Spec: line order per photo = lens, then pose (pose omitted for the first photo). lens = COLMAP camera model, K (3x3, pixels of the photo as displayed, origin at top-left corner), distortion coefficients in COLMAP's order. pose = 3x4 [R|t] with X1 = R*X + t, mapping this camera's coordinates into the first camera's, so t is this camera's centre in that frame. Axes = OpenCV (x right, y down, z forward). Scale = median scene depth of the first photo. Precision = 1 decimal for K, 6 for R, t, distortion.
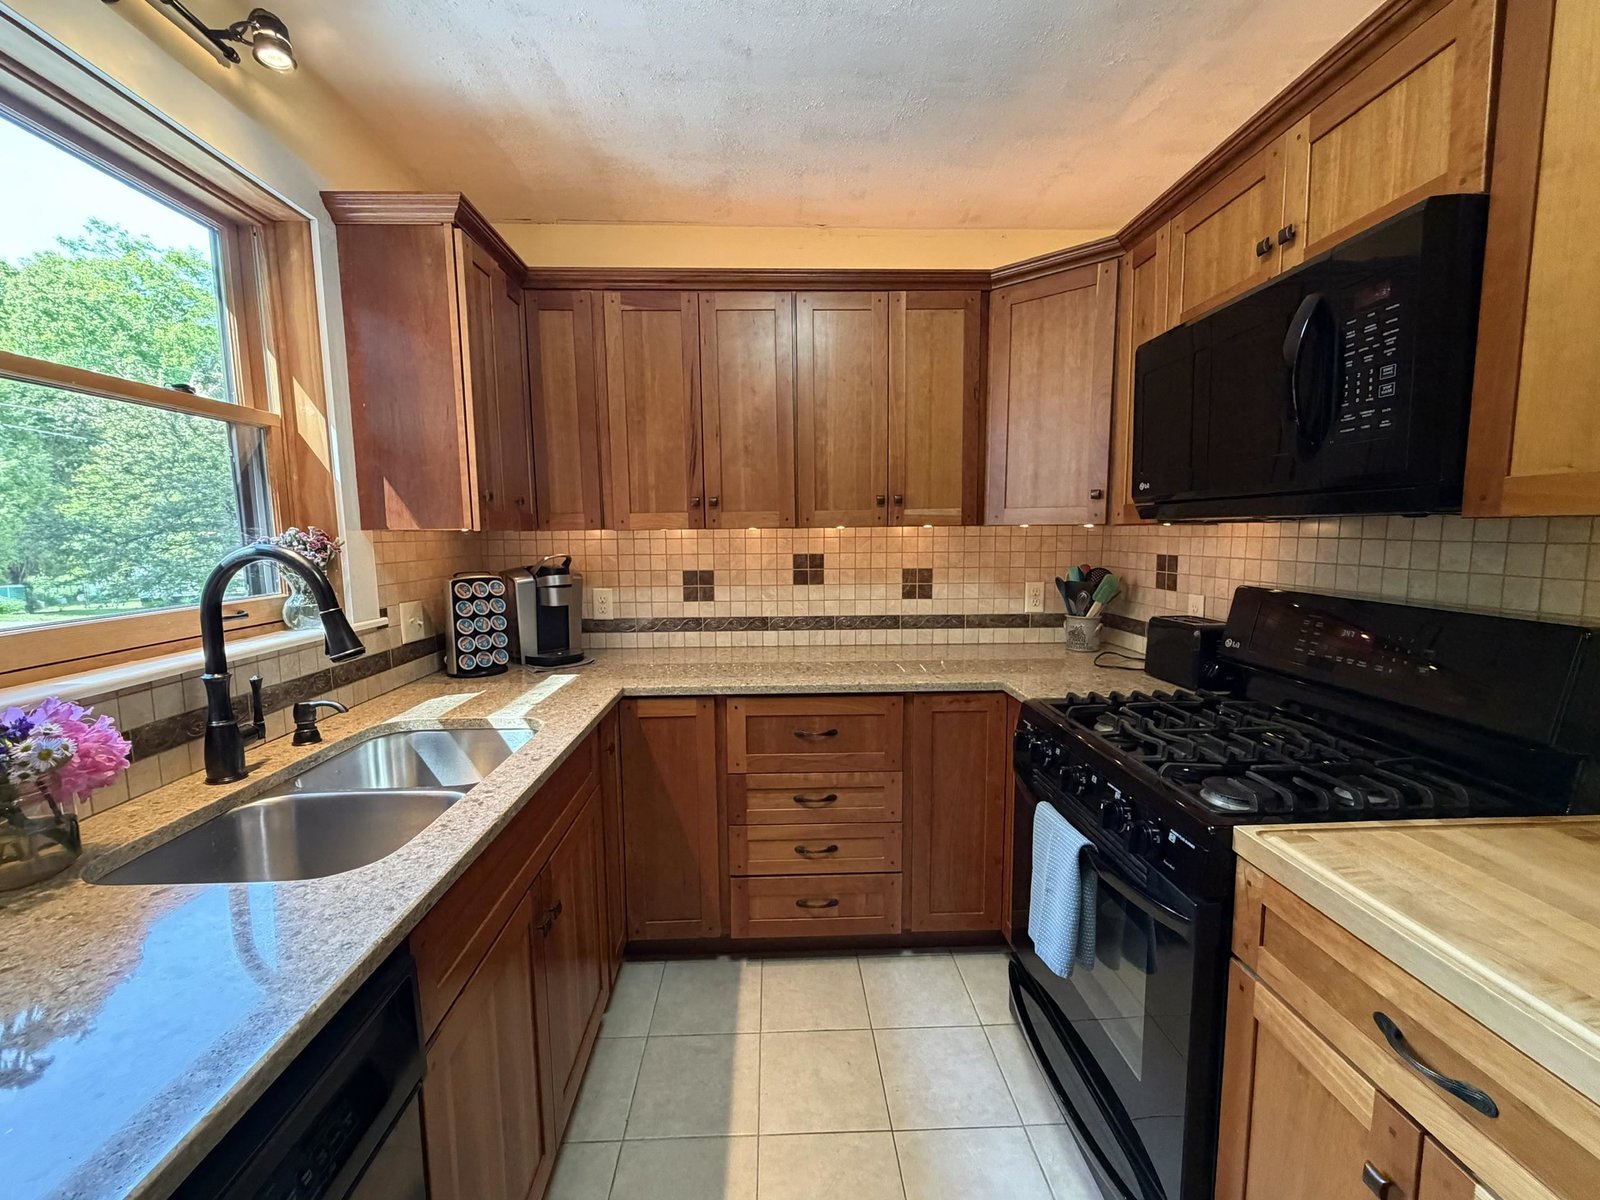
lens RADIAL K [[638.8, 0, 792.9], [0, 638.8, 596.3], [0, 0, 1]] dist [-0.004087, -0.000086]
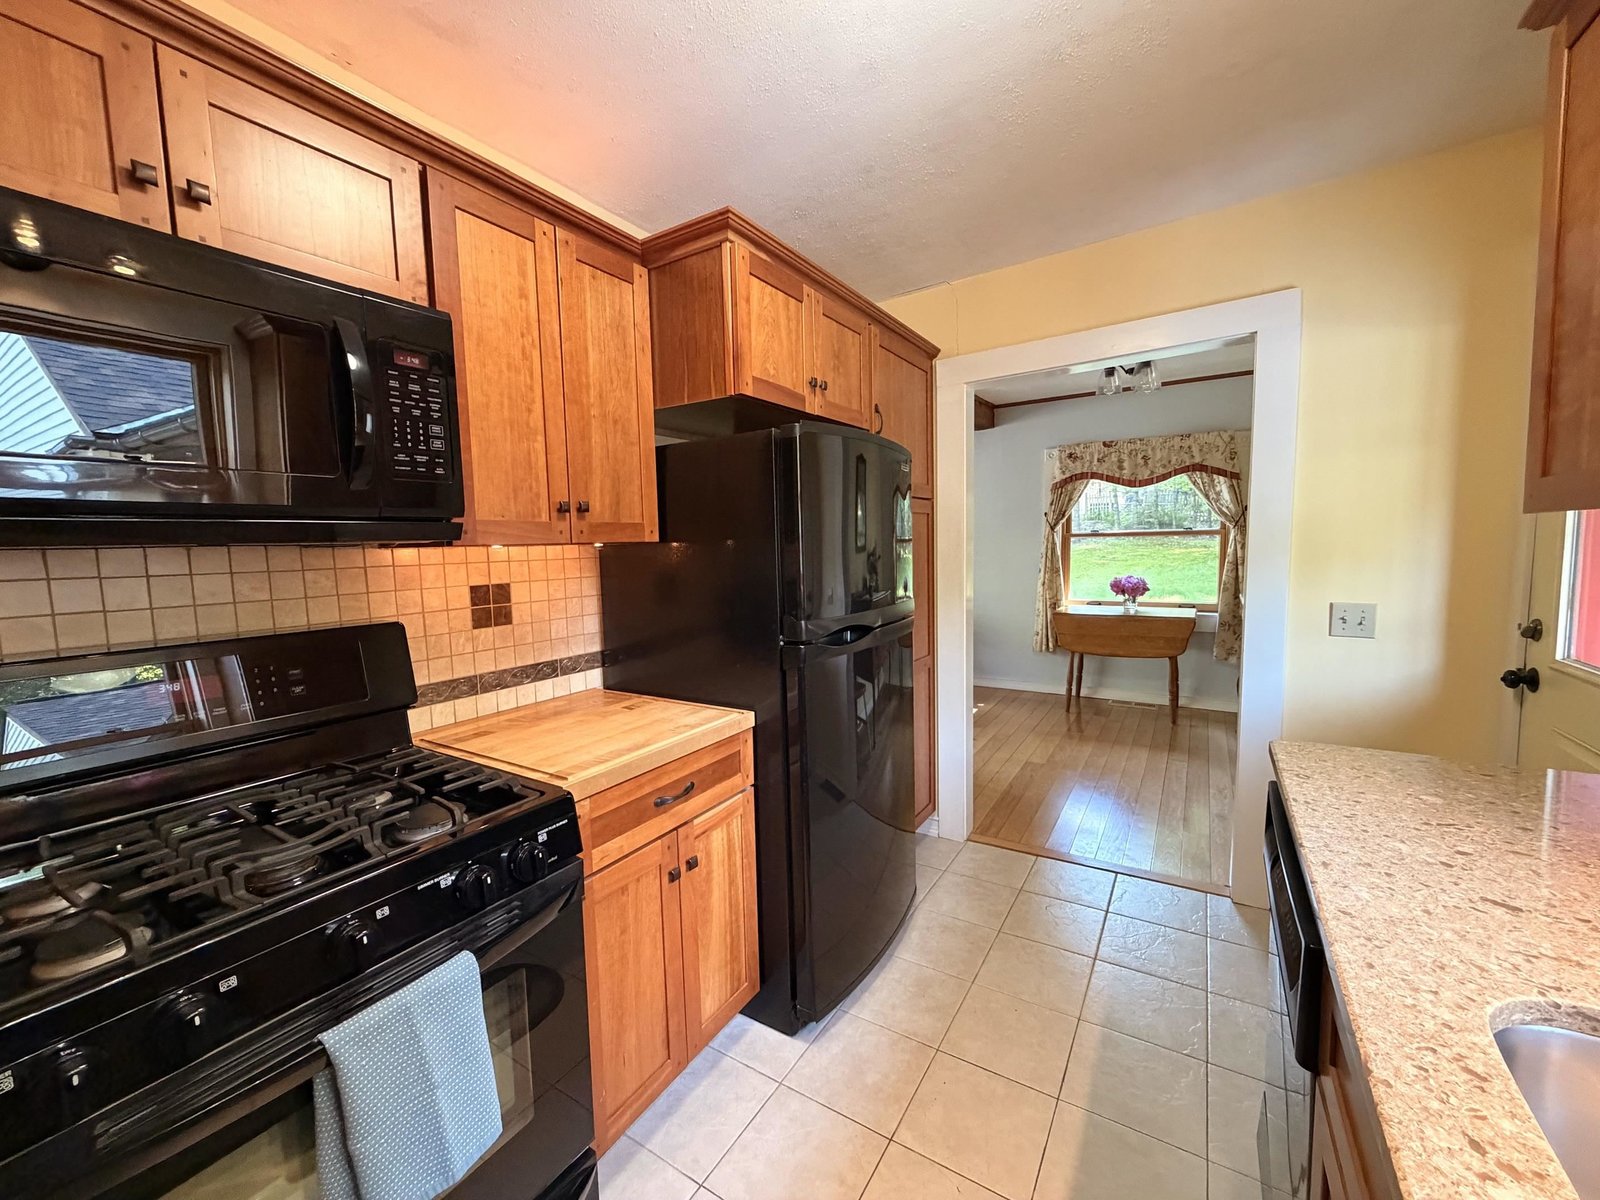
lens RADIAL K [[638.8, 0, 803.1], [0, 638.8, 593.4], [0, 0, 1]] dist [-0.004087, -0.000086]
pose [[-0.819564, -0.016340, 0.572755, -0.391530], [0.093627, 0.982340, 0.161997, -0.165055], [-0.565287, 0.186392, -0.803560, 1.620466]]
